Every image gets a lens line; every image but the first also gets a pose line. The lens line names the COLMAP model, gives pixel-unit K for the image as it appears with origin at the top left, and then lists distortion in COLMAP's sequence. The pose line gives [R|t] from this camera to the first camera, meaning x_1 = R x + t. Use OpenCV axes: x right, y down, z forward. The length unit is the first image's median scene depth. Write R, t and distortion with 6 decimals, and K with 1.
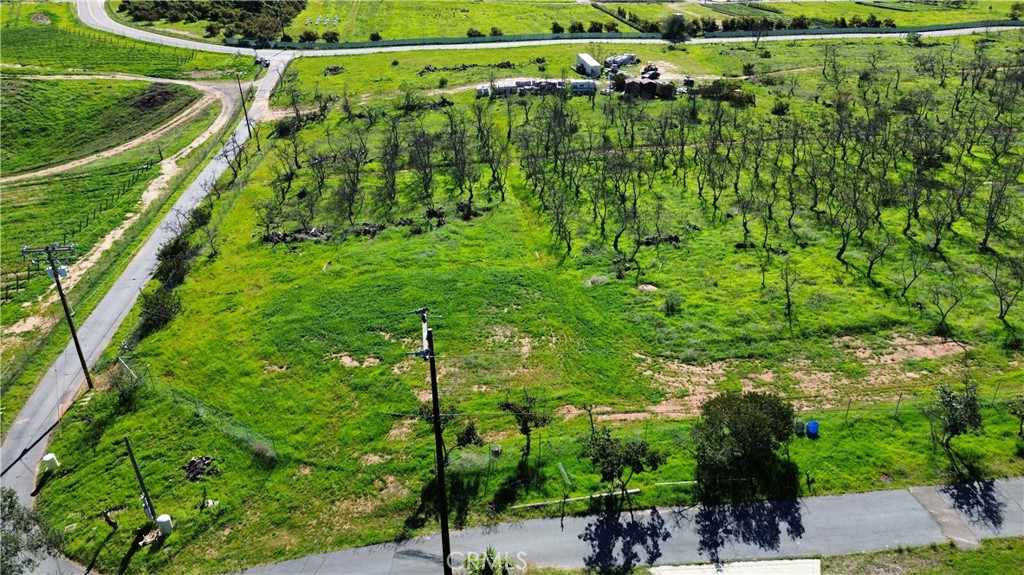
lens RADIAL K [[725.1, 0, 517.6], [0, 725.1, 286.9], [0, 0, 1]] dist [0.060096, -0.052805]
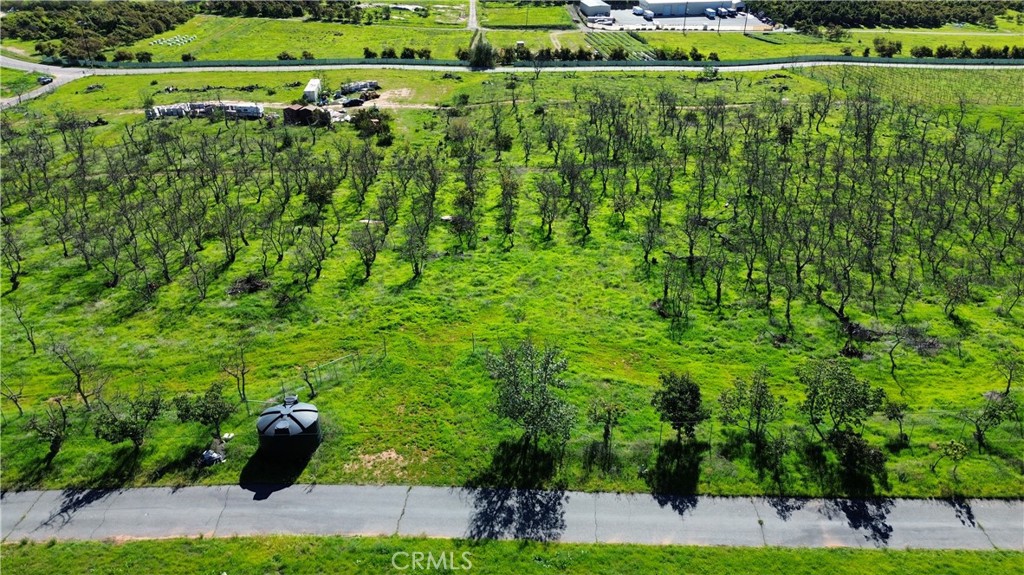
lens RADIAL K [[725.1, 0, 517.6], [0, 725.1, 286.9], [0, 0, 1]] dist [0.060096, -0.052805]
pose [[0.996778, 0.040128, -0.069456, 0.553656], [-0.042048, 0.998767, -0.026404, -0.019905], [0.068311, 0.029239, 0.997236, 0.018178]]
